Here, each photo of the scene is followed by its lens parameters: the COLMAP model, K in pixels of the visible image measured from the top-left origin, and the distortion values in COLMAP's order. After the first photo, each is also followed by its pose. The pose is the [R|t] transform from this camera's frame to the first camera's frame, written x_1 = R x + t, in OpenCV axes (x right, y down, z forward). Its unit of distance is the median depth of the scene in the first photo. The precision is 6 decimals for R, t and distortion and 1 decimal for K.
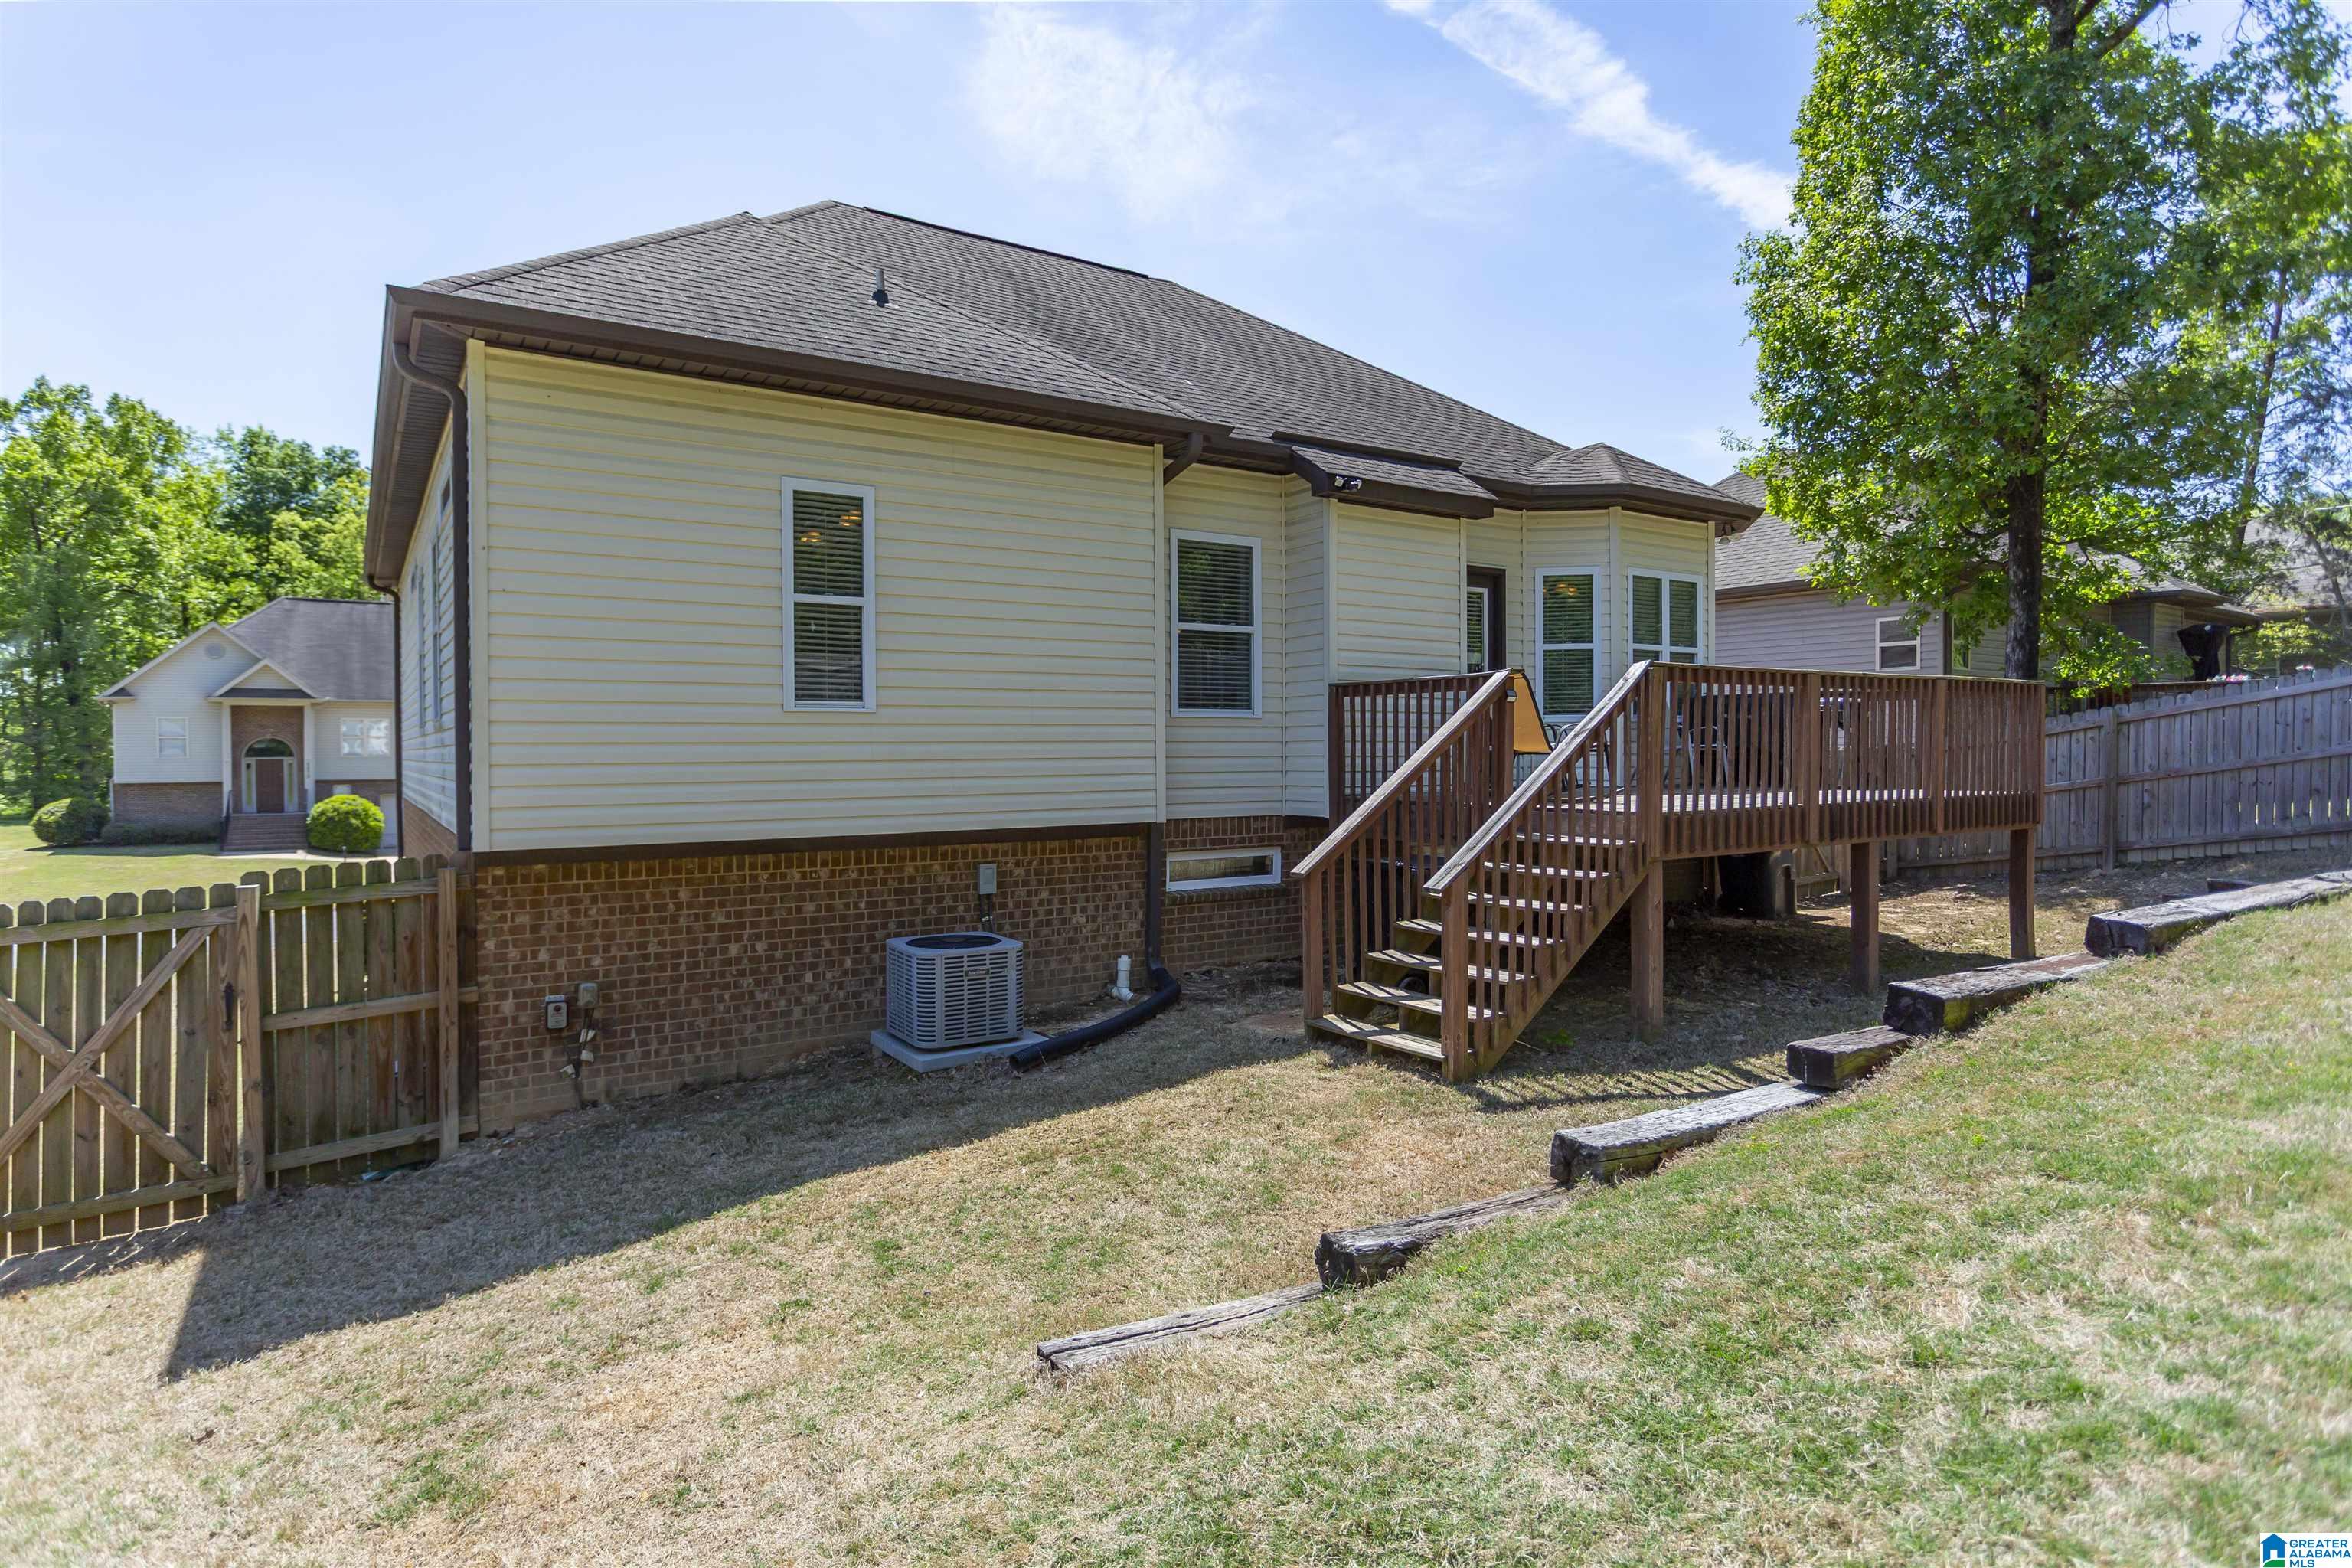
lens RADIAL K [[1319.6, 0, 1191.7], [0, 1319.6, 726.8], [0, 0, 1]] dist [0.005396, 0.006773]
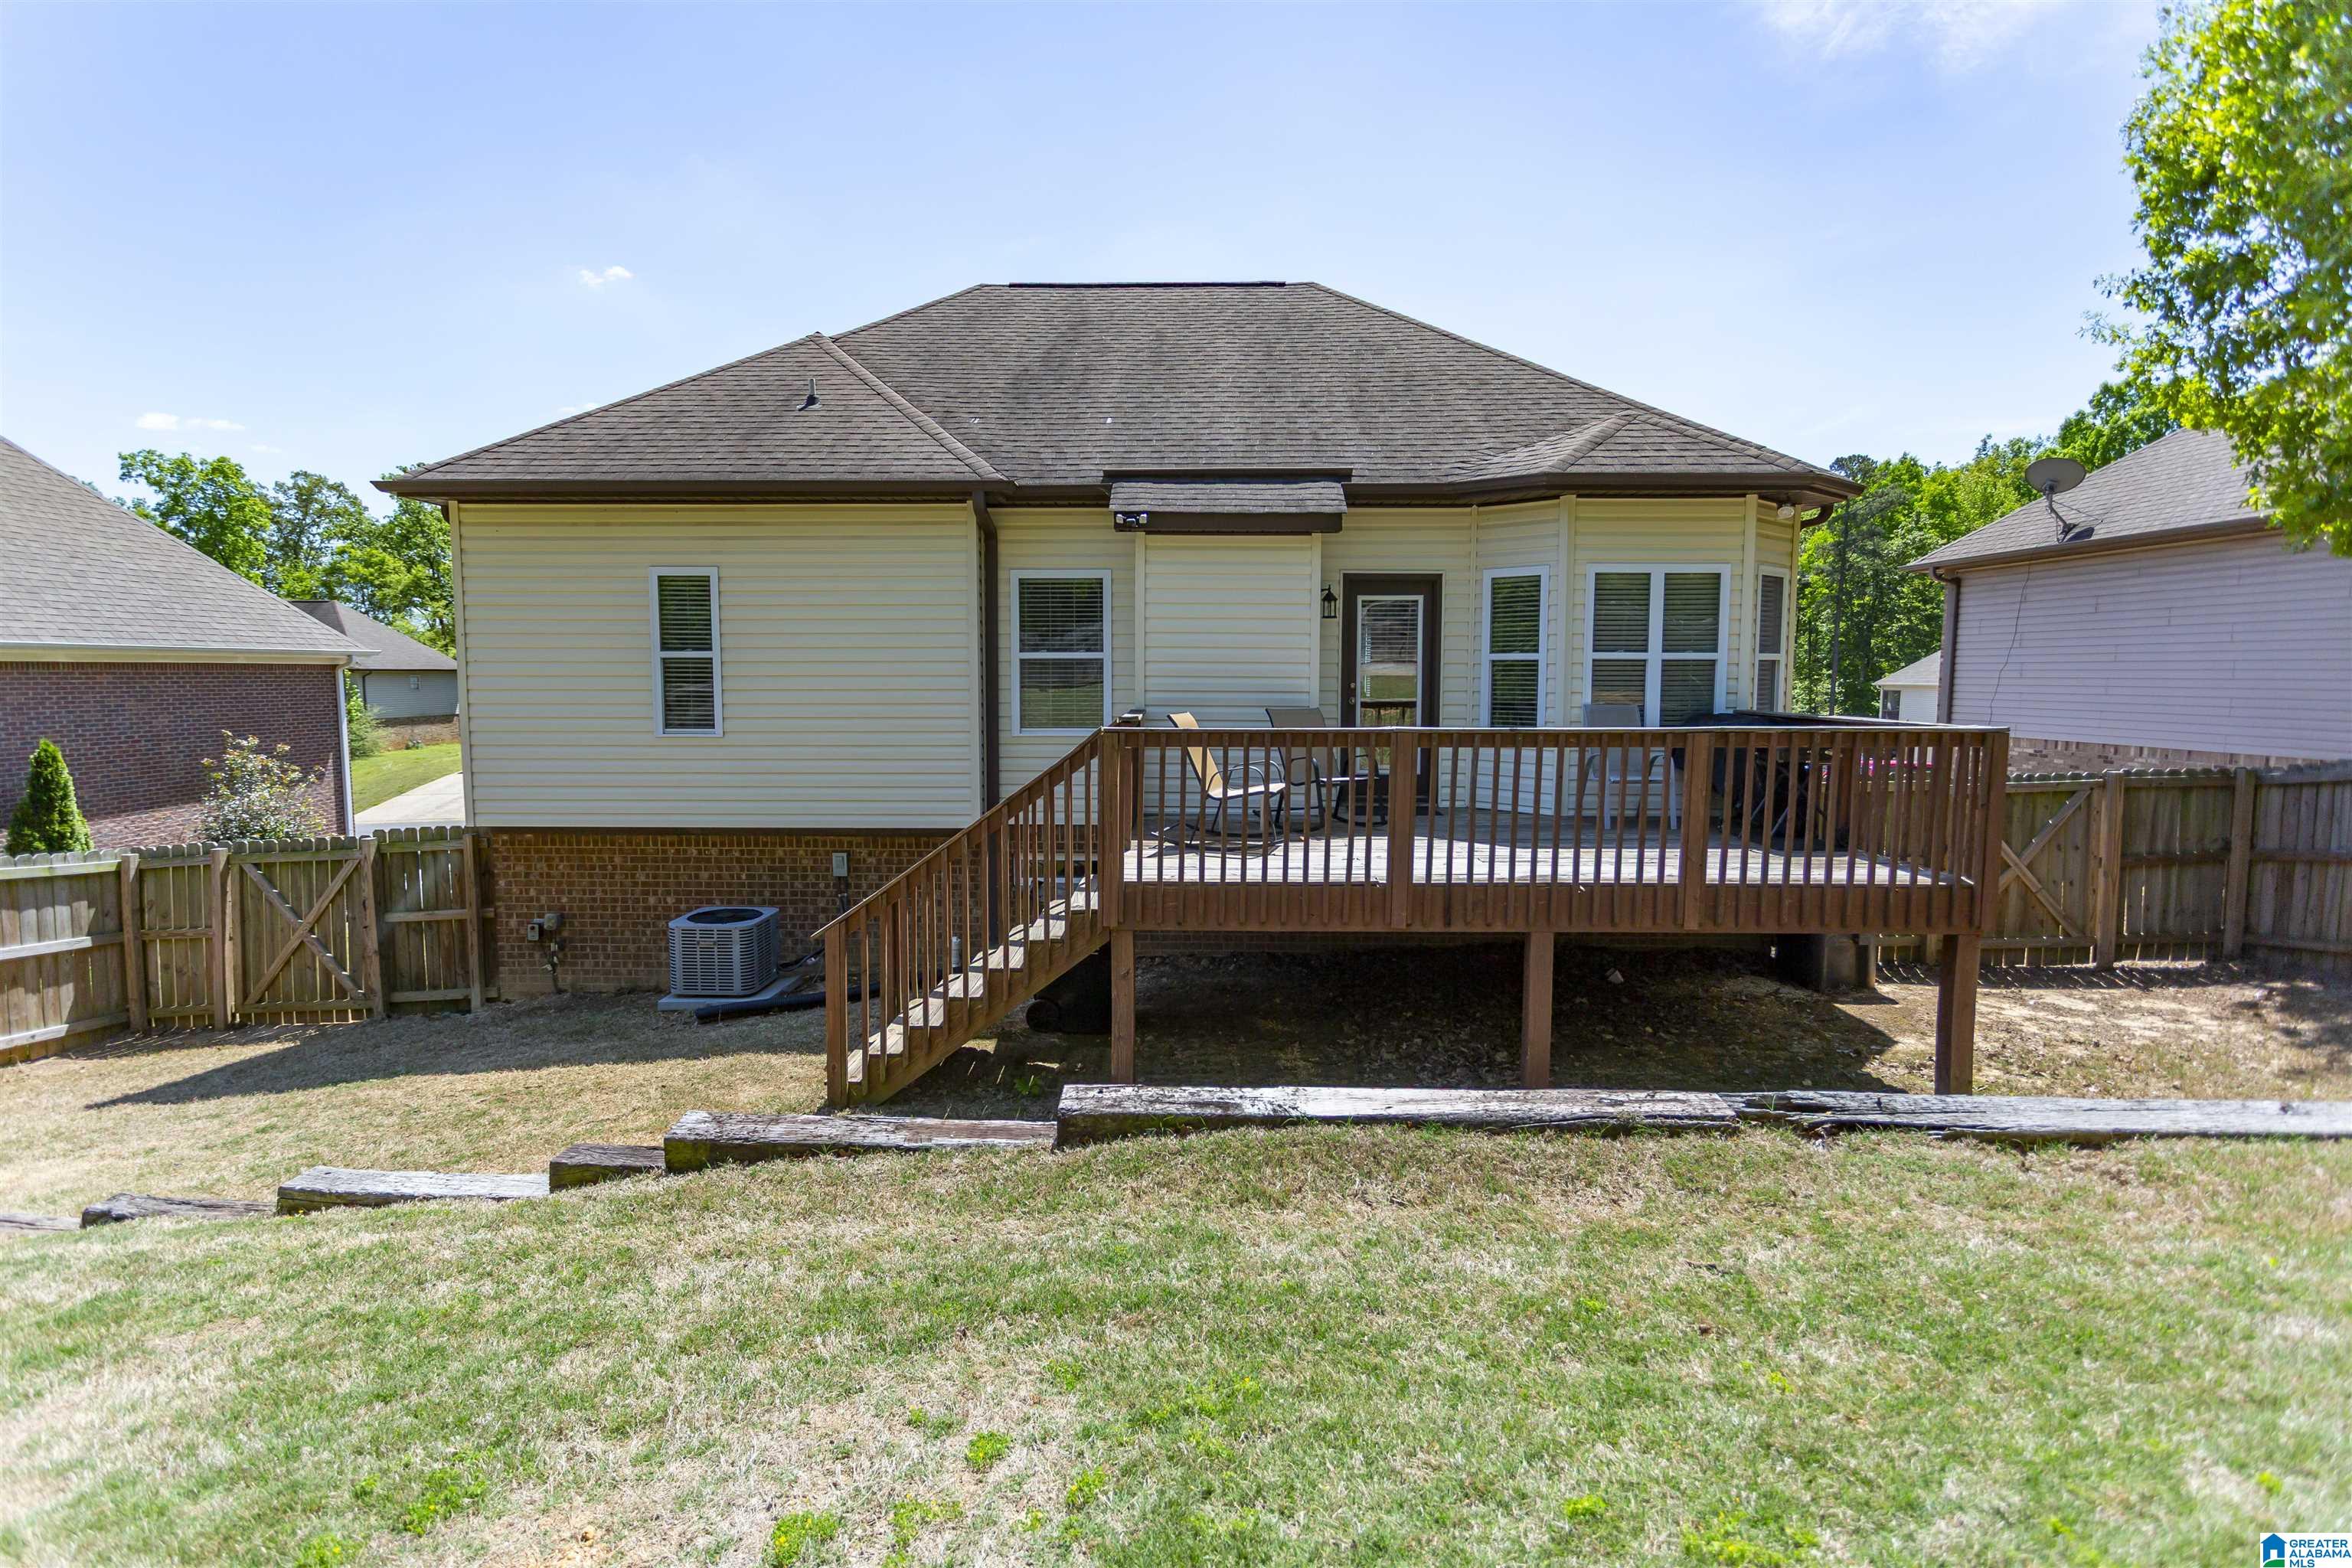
lens RADIAL K [[1119.0, 0, 1147.4], [0, 1119.0, 779.6], [0, 0, 1]] dist [0.003097, 0.001828]
pose [[0.818376, 0.056776, -0.571872, 0.724197], [0.004048, 0.994514, 0.104529, -0.080399], [0.574669, -0.087859, 0.813656, 0.305792]]
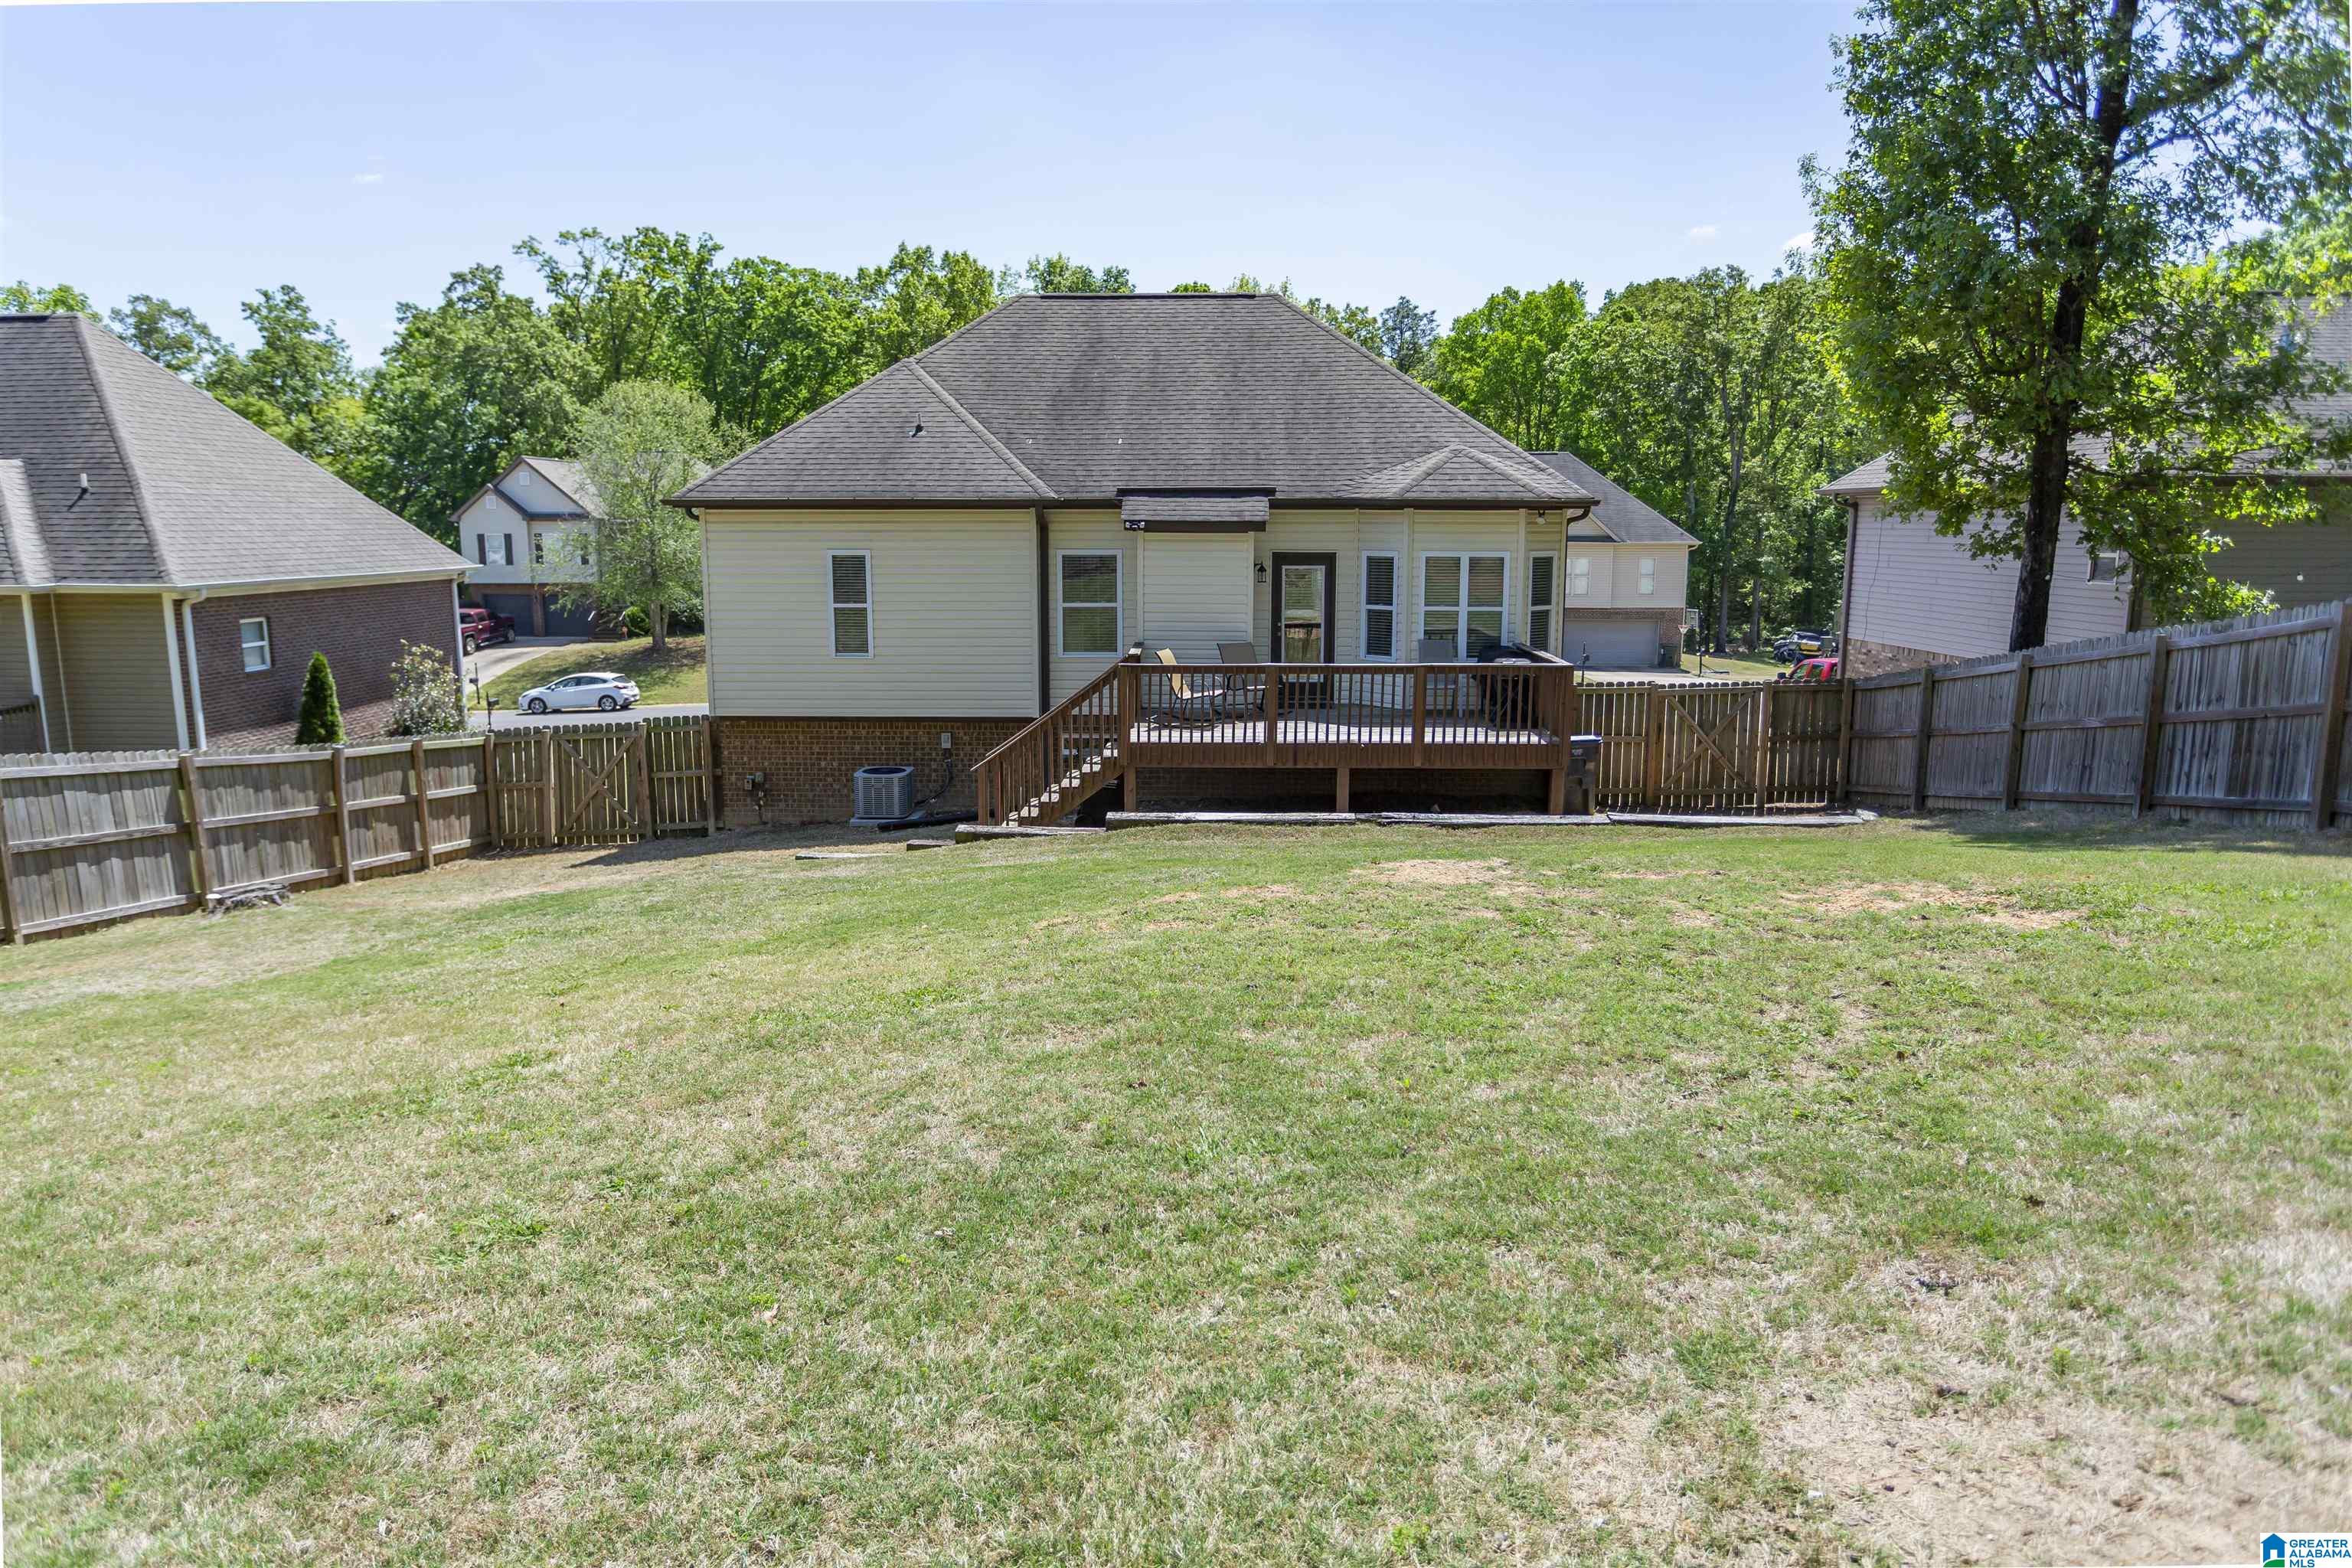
lens RADIAL K [[1556.2, 0, 1156.1], [0, 1556.2, 794.3], [0, 0, 1]] dist [-0.019003, -0.002657]
pose [[0.816139, 0.106749, -0.567910, 1.467134], [0.004186, 0.981671, 0.190539, -0.253172], [0.577840, -0.157884, 0.800733, -0.707218]]
